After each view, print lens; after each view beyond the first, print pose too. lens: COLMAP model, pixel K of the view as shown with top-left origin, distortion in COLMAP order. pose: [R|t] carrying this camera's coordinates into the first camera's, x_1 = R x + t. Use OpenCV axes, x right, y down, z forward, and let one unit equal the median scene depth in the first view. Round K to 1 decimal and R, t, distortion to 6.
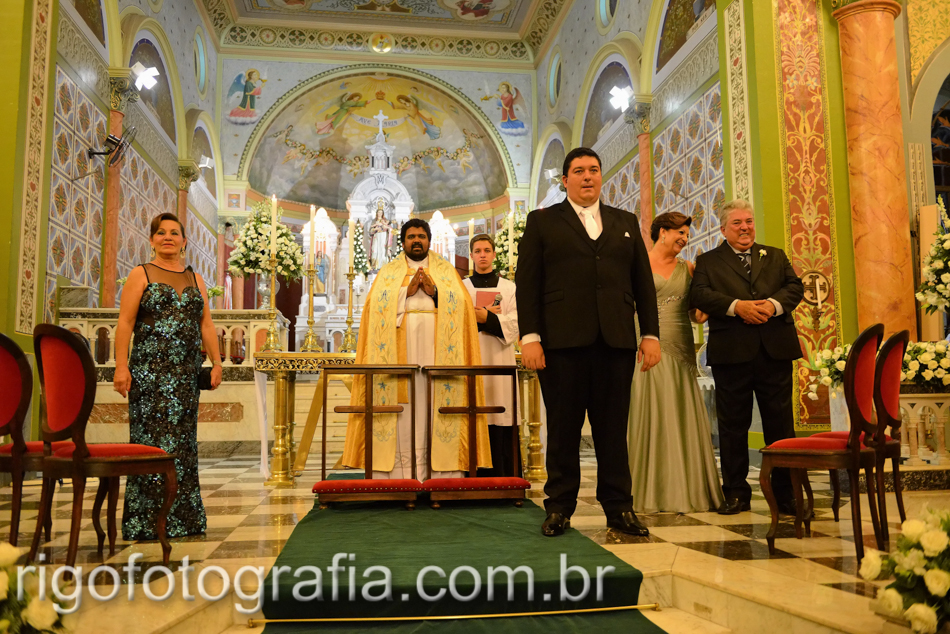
lens RADIAL K [[795.2, 0, 475.0], [0, 795.2, 317.0], [0, 0, 1]] dist [-0.002912, -0.000843]
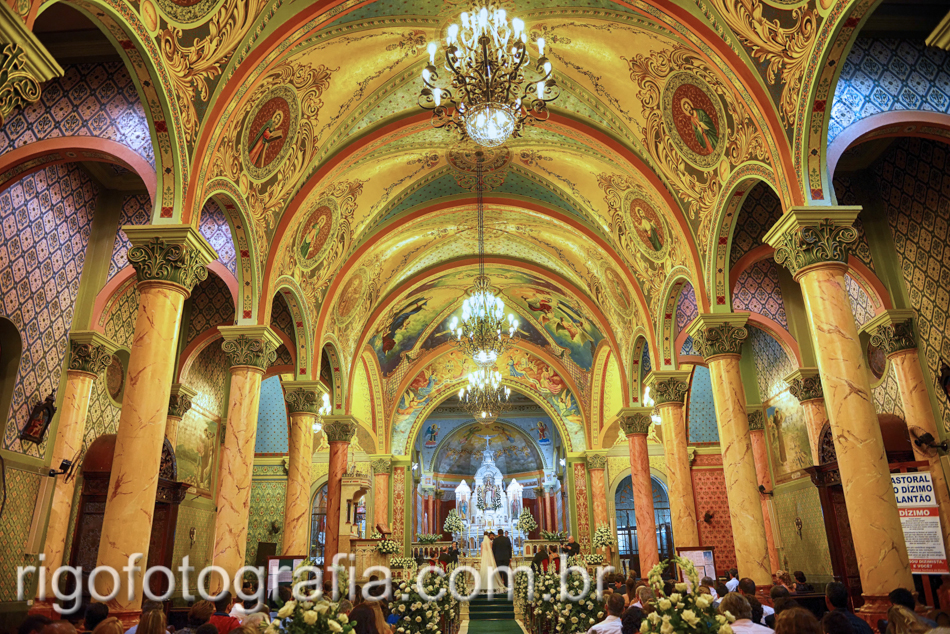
lens RADIAL K [[644.8, 0, 475.0], [0, 644.8, 317.0], [0, 0, 1]] dist [-0.051830, -0.001087]
pose [[0.987545, -0.067169, -0.142277, 0.137316], [0.027216, 0.963588, -0.266004, -0.095751], [0.154964, 0.258819, 0.953414, -0.894248]]
